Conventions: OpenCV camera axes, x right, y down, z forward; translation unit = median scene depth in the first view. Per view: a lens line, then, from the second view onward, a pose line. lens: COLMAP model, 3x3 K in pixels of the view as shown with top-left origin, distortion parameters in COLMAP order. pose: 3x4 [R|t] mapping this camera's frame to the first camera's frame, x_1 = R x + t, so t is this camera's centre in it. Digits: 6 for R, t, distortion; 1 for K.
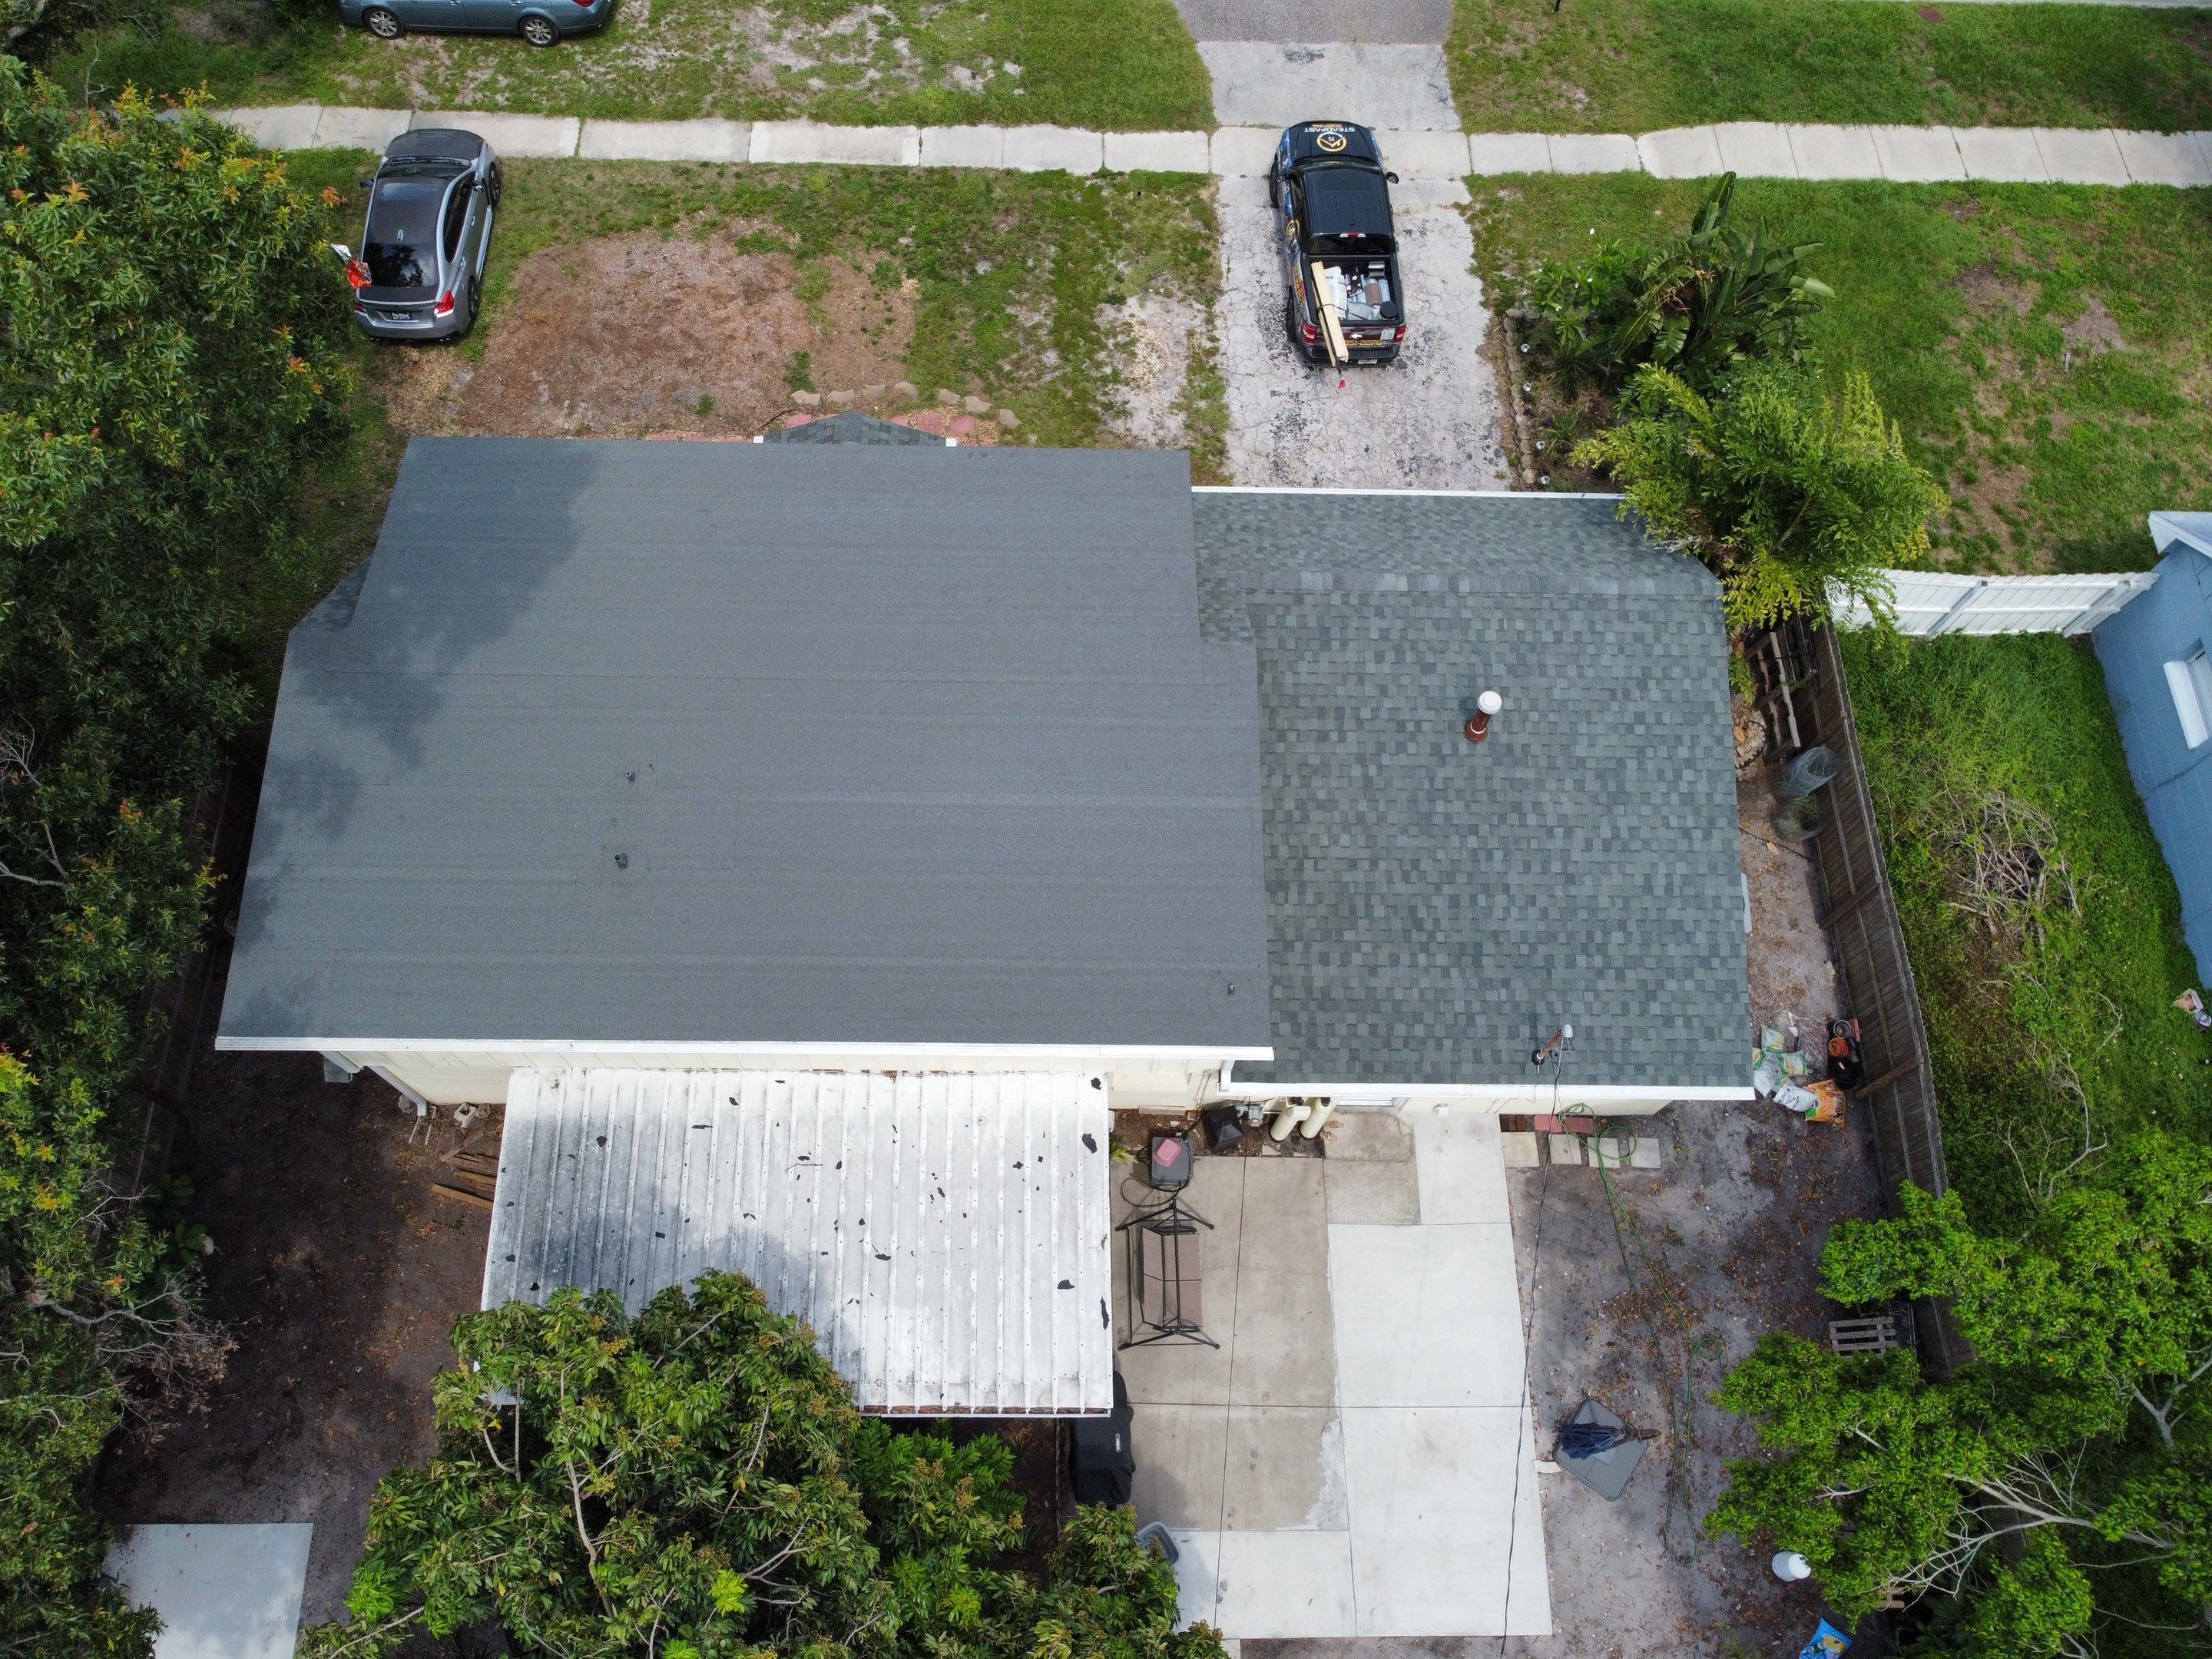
lens RADIAL K [[1681.9, 0, 1073.4], [0, 1681.9, 797.5], [0, 0, 1]] dist [0.008314, -0.020840]
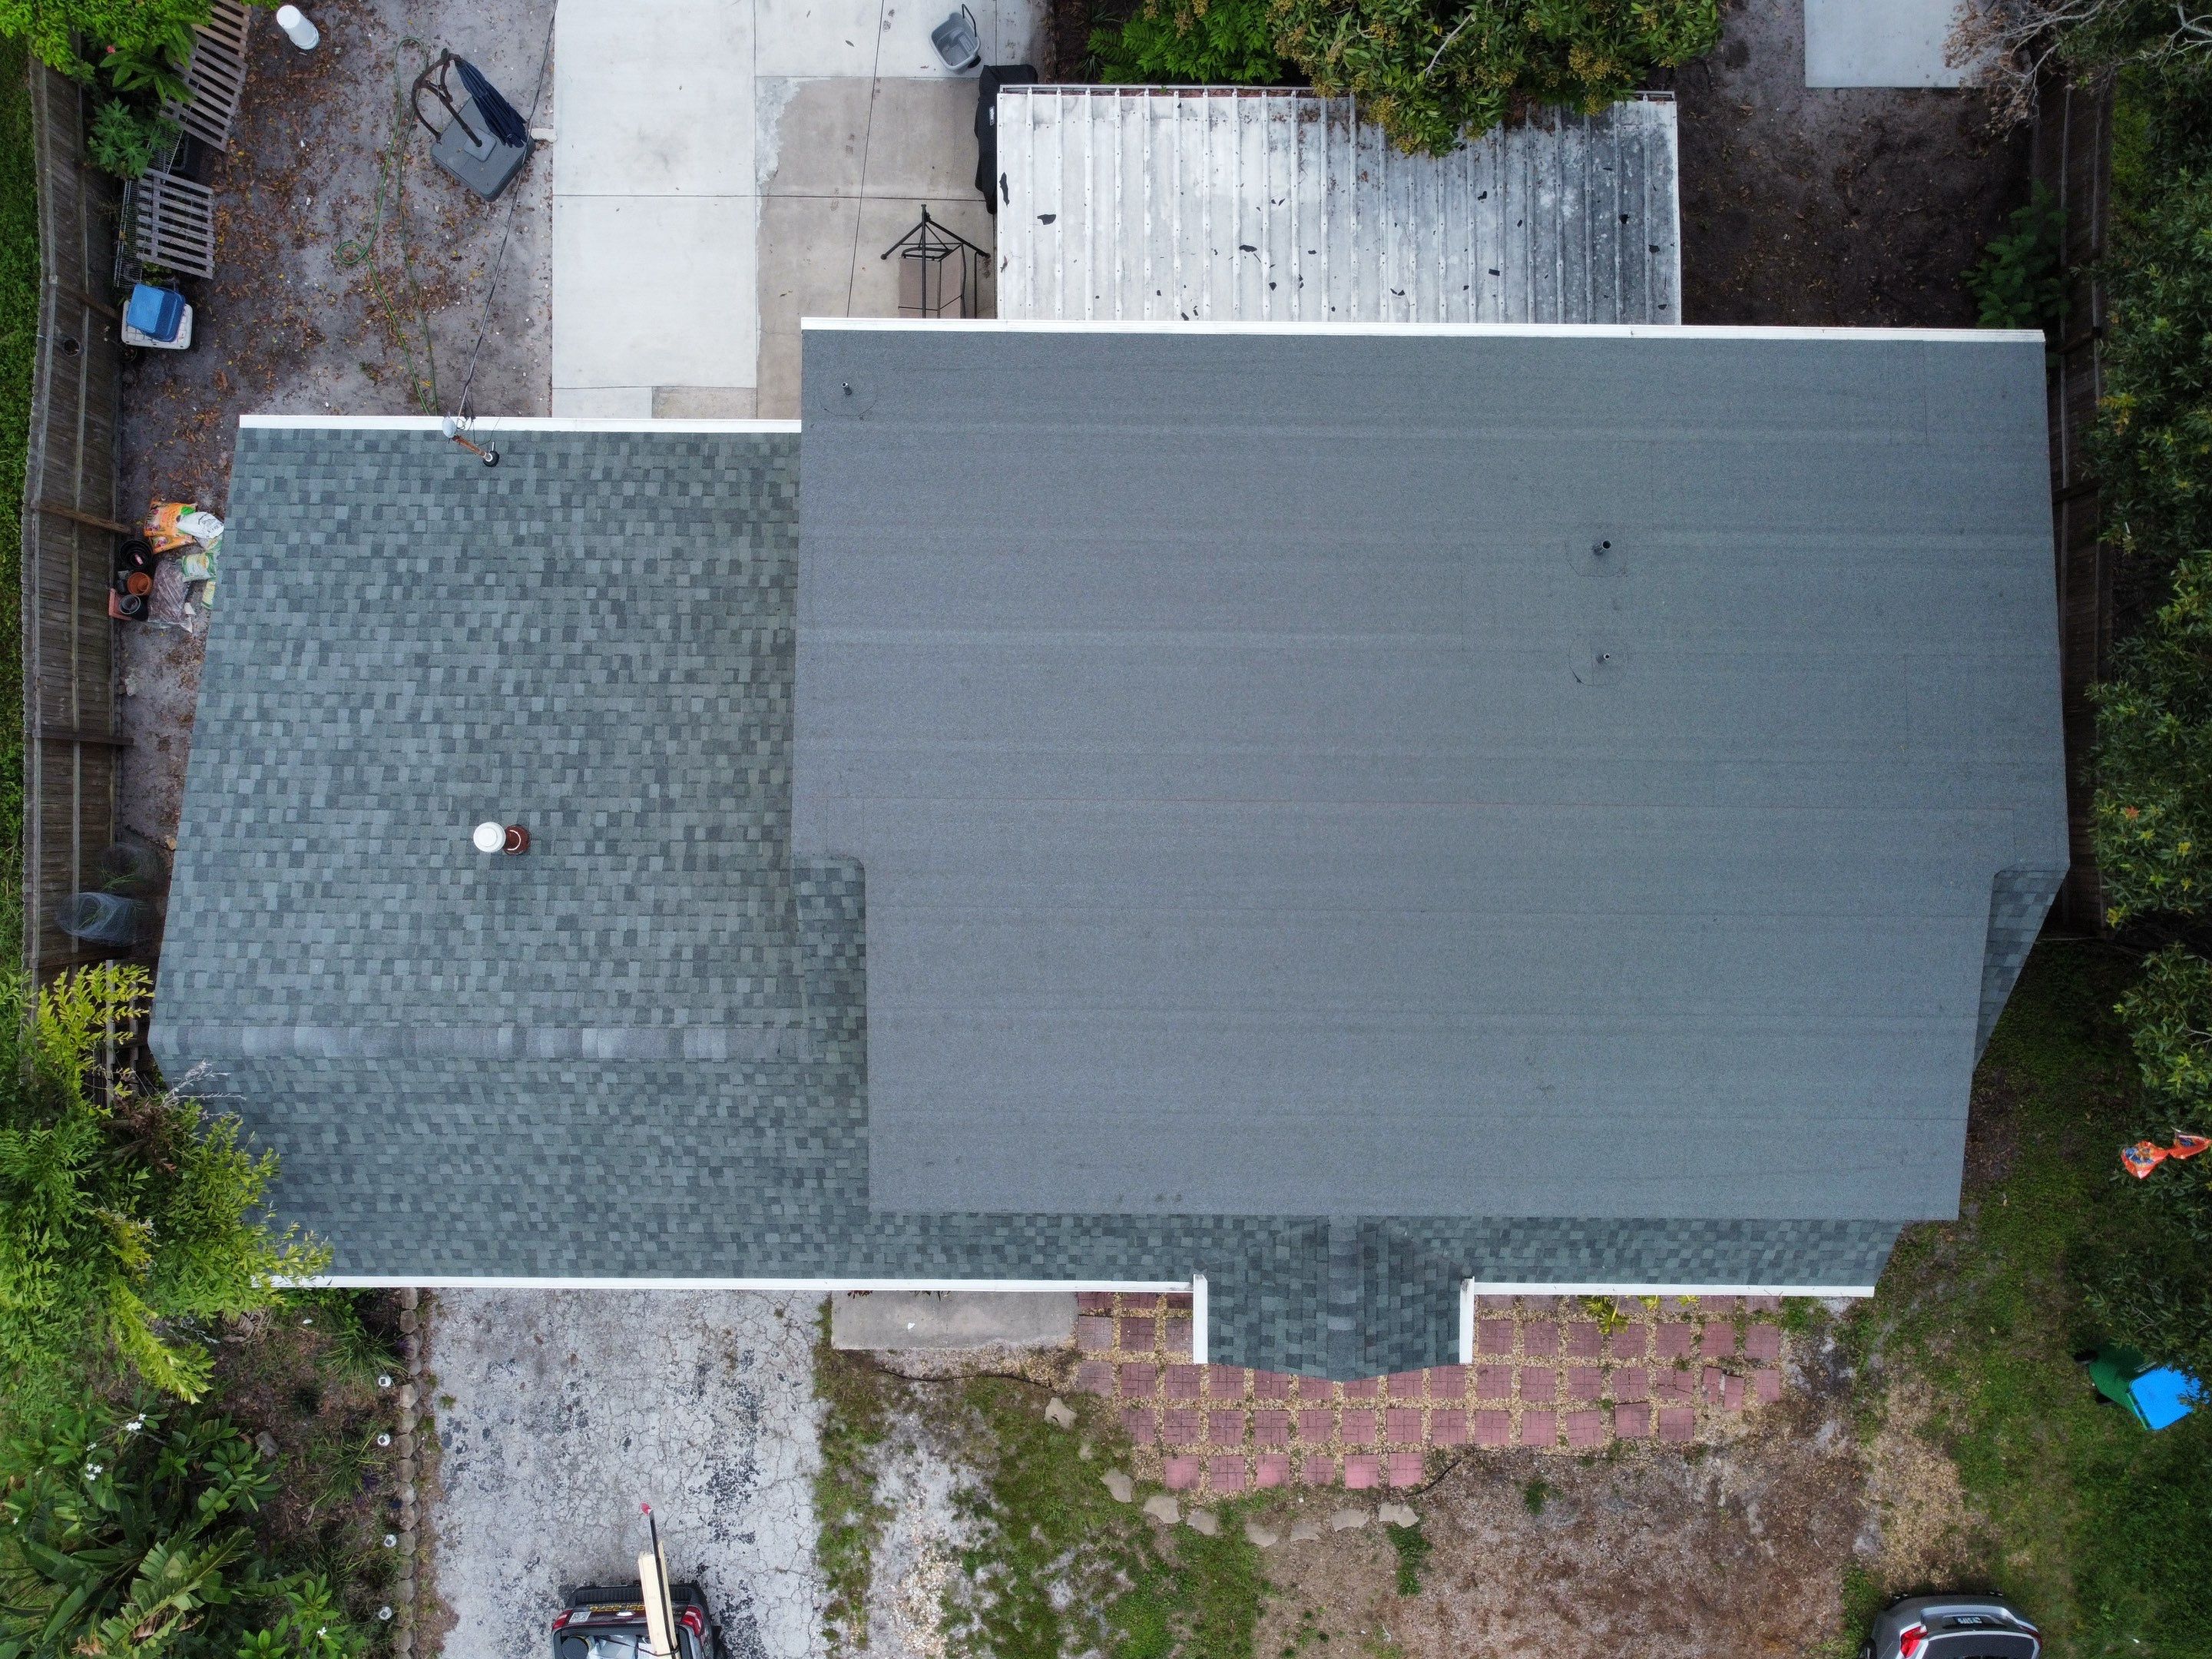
lens RADIAL K [[1681.9, 0, 1080.2], [0, 1681.9, 813.2], [0, 0, 1]] dist [0.008314, -0.020840]
pose [[-0.999450, -0.006038, -0.032605, 0.003731], [-0.008449, -0.904455, 0.426484, -0.274658], [-0.032065, 0.426525, 0.903907, 0.219895]]
